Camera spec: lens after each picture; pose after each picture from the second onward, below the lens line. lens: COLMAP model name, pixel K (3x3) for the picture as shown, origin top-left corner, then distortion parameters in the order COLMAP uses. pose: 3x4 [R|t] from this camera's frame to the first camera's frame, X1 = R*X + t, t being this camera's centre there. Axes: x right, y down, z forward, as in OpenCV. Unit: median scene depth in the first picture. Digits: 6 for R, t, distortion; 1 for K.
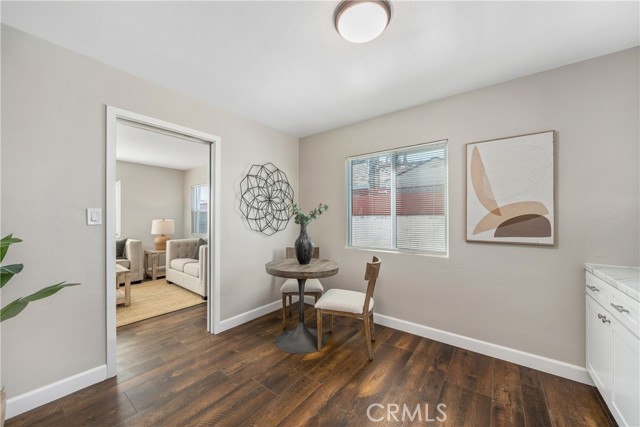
lens RADIAL K [[247.9, 0, 320.0], [0, 247.9, 213.5], [0, 0, 1]] dist [-0.002540, -0.000033]
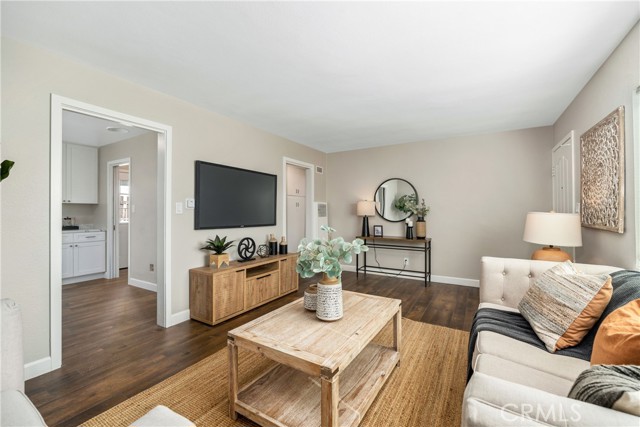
lens RADIAL K [[269.1, 0, 320.0], [0, 269.1, 213.5], [0, 0, 1]] dist [-0.000278, -0.000047]
pose [[-0.991154, 0.000382, -0.132718, -1.422267], [0.002233, 0.999902, -0.013801, 0.063130], [0.132700, -0.013975, -0.991058, 2.440774]]
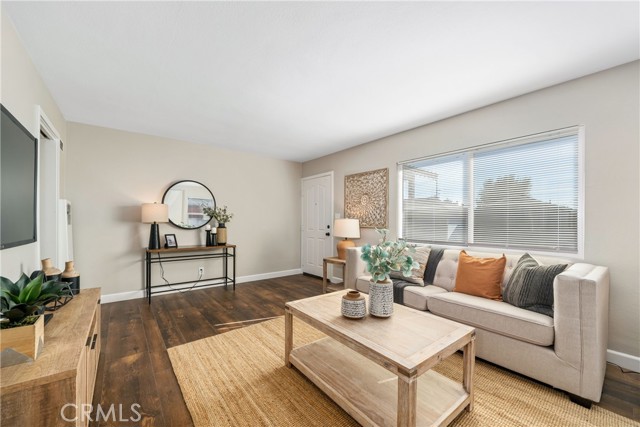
lens RADIAL K [[250.7, 0, 312.6], [0, 250.7, 223.2], [0, 0, 1]] dist [0.000614, 0.000106]
pose [[-0.240490, 0.007088, -0.970626, -0.704819], [0.016577, 0.999857, 0.003194, 0.067969], [0.970510, -0.015322, -0.240574, 1.596914]]
